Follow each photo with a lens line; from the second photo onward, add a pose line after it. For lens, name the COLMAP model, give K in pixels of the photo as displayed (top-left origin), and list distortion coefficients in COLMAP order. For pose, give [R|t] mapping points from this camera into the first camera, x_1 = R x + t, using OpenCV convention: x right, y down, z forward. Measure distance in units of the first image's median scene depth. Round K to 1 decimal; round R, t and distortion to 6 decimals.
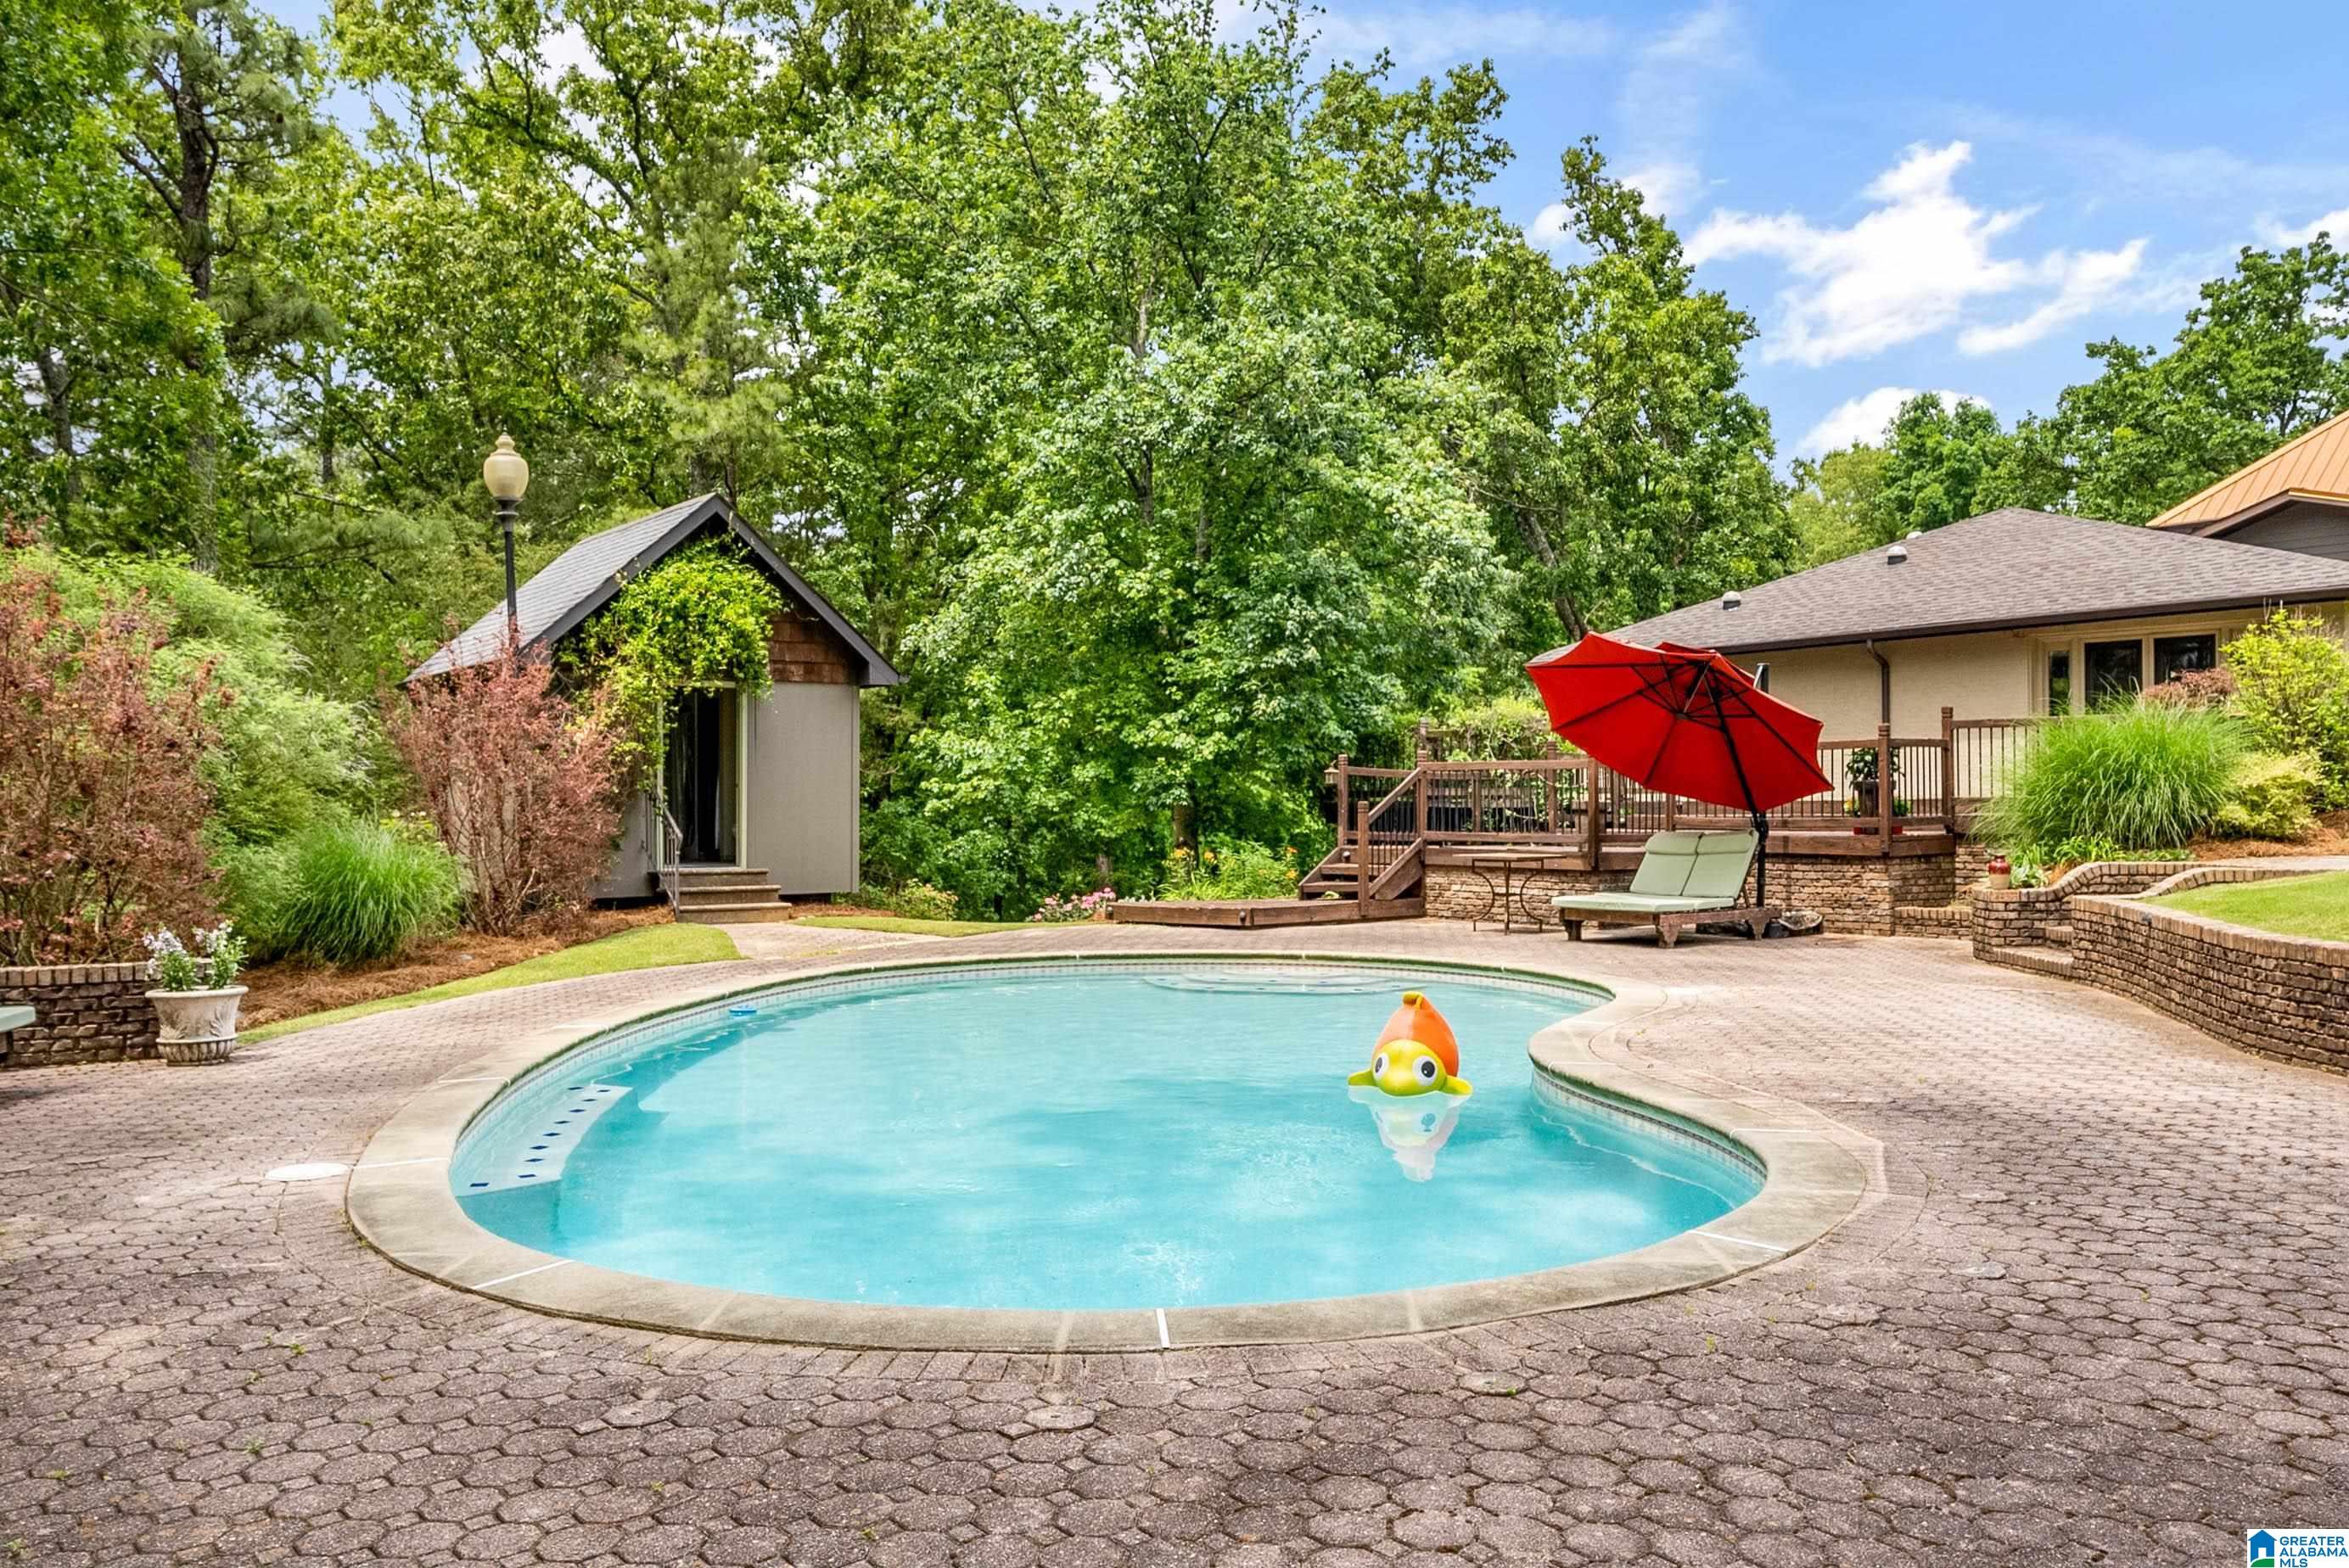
lens RADIAL K [[1741.4, 0, 1175.1], [0, 1741.4, 787.2], [0, 0, 1]] dist [-0.002764, 0.002524]
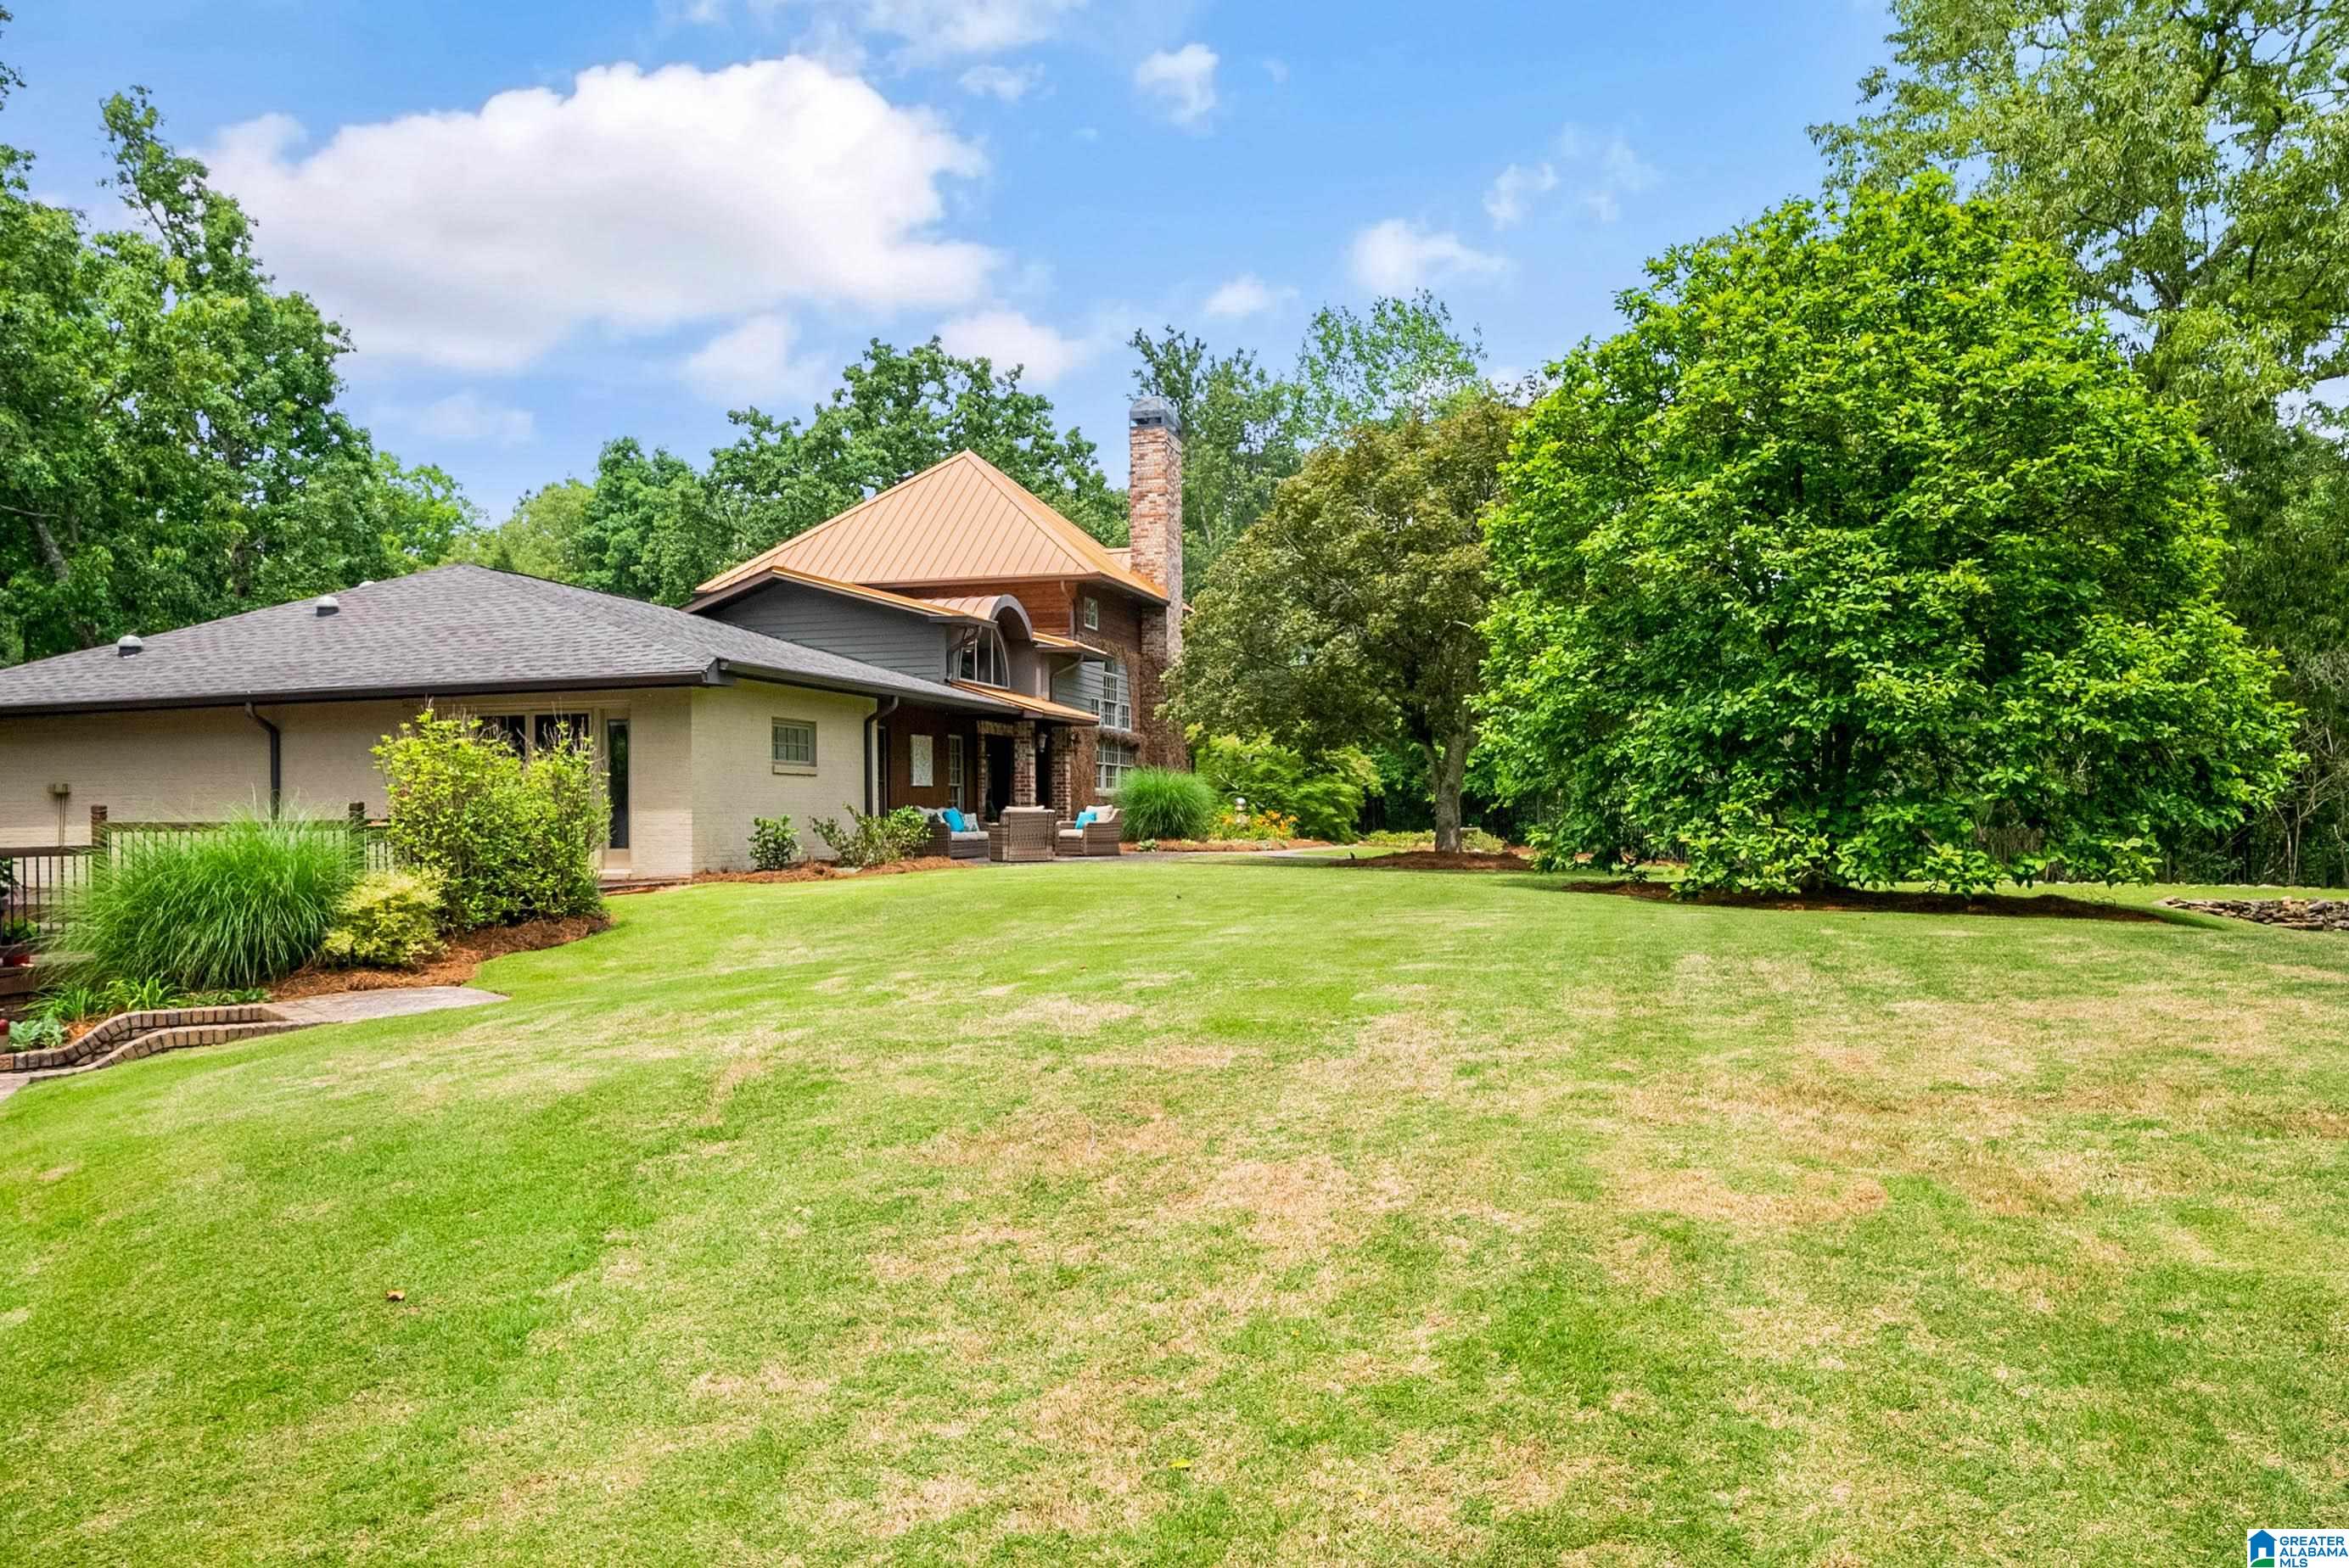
lens RADIAL K [[1741.4, 0, 1173.2], [0, 1741.4, 783.9], [0, 0, 1]] dist [-0.002764, 0.002524]
pose [[0.809660, 0.008905, 0.586831, 0.150533], [-0.000242, 0.999890, -0.014839, -0.017941], [-0.586899, 0.011873, 0.809573, 0.012933]]
